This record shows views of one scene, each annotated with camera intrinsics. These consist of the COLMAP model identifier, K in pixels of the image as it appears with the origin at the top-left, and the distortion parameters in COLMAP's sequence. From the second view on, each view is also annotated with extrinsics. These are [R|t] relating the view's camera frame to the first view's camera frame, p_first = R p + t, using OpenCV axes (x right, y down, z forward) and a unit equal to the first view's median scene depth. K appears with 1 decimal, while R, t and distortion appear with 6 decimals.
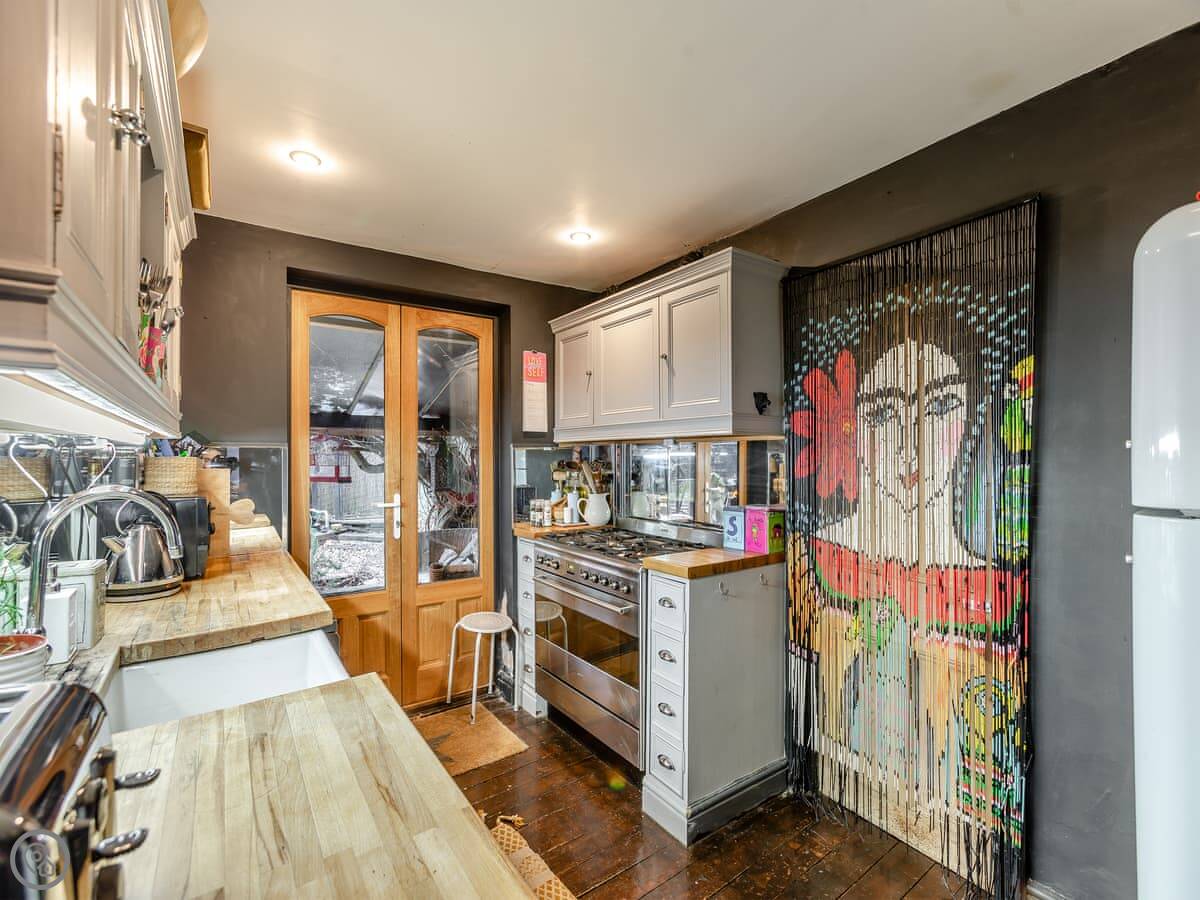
lens RADIAL K [[540.3, 0, 600.6], [0, 540.3, 454.2], [0, 0, 1]] dist [-0.017159, 0.015755]
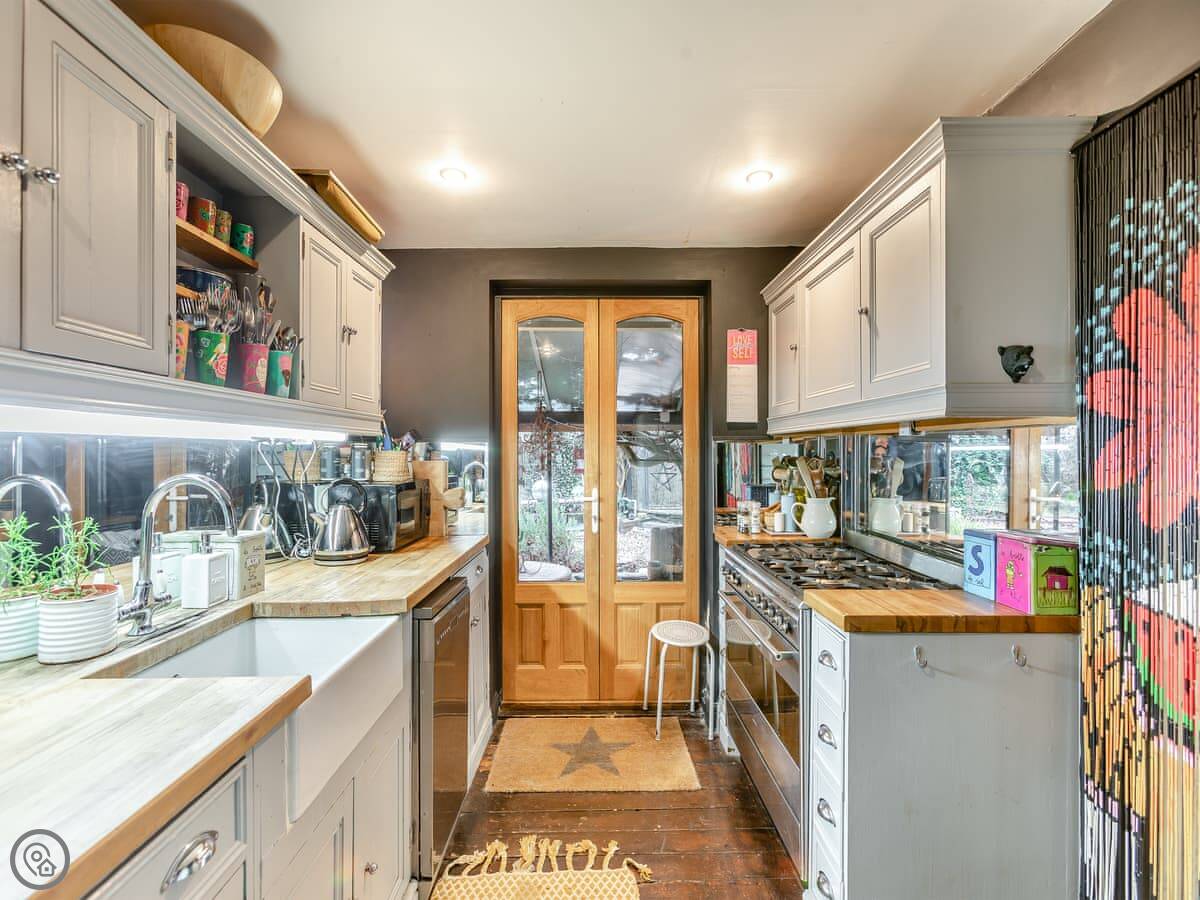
lens RADIAL K [[537.2, 0, 596.5], [0, 537.2, 452.1], [0, 0, 1]] dist [-0.018443, 0.014990]
pose [[0.817831, 0.002384, -0.575454, 0.236045], [0.001148, 0.999983, 0.005773, 0.000529], [0.575458, -0.005382, 0.817814, 0.219814]]
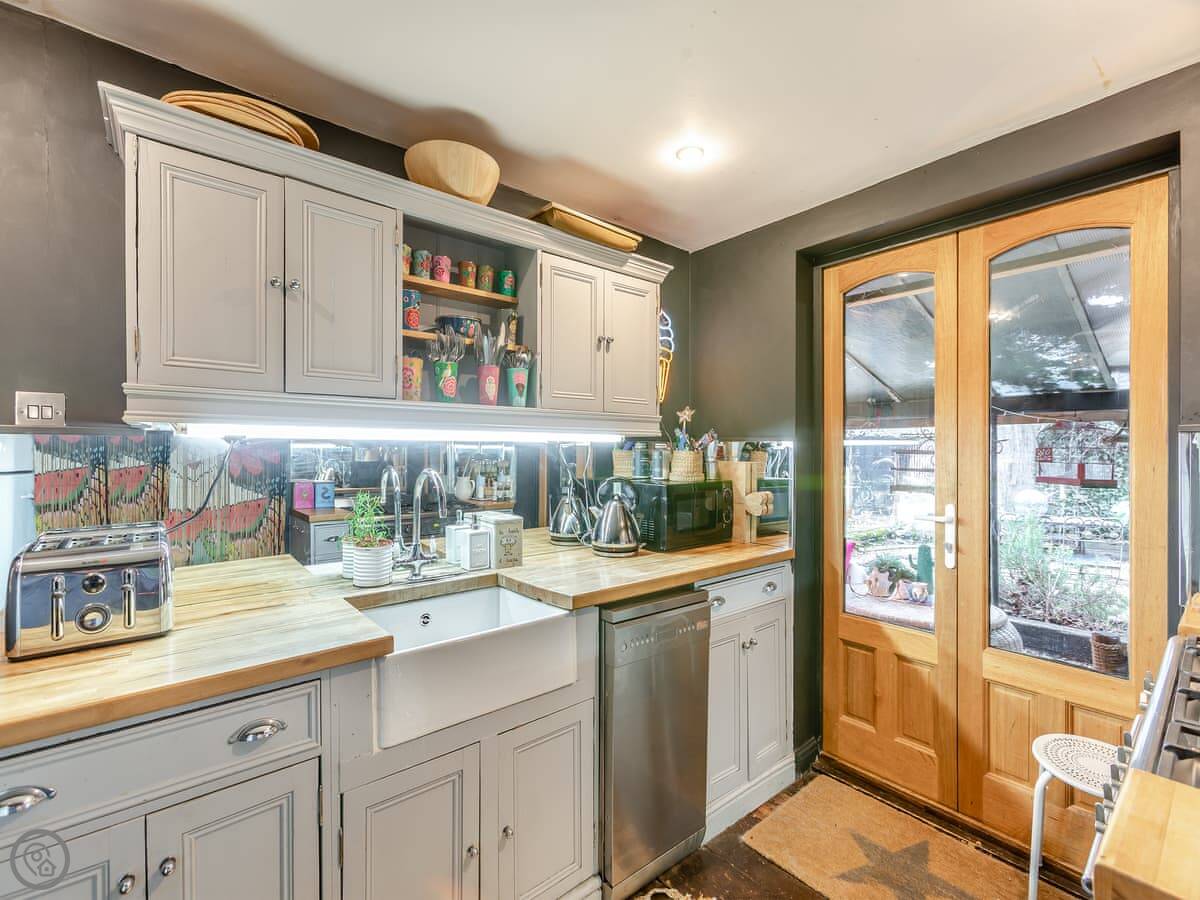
lens RADIAL K [[537.2, 0, 596.5], [0, 537.2, 452.1], [0, 0, 1]] dist [-0.018443, 0.014990]
pose [[0.072540, 0.005005, -0.997353, 0.335558], [0.004164, 0.999977, 0.005321, -0.000481], [0.997357, -0.004539, 0.072517, 0.580689]]
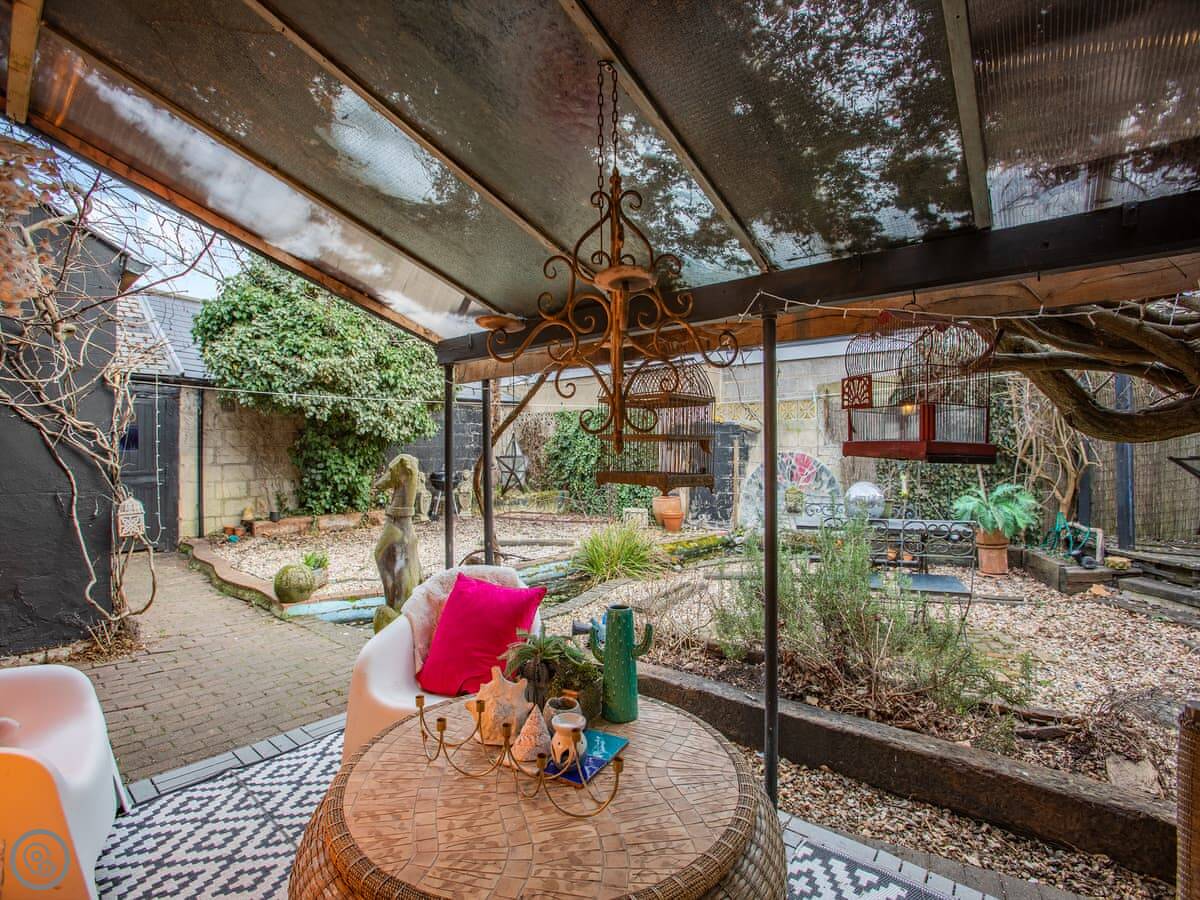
lens RADIAL K [[569.8, 0, 600.0], [0, 569.8, 450.0], [0, 0, 1]] dist [-0.078377, 0.030295]
pose [[0.281788, -0.002131, -0.959474, -0.481135], [0.005511, 0.999985, -0.000603, 0.086634], [0.959461, -0.005118, 0.281796, 1.426944]]
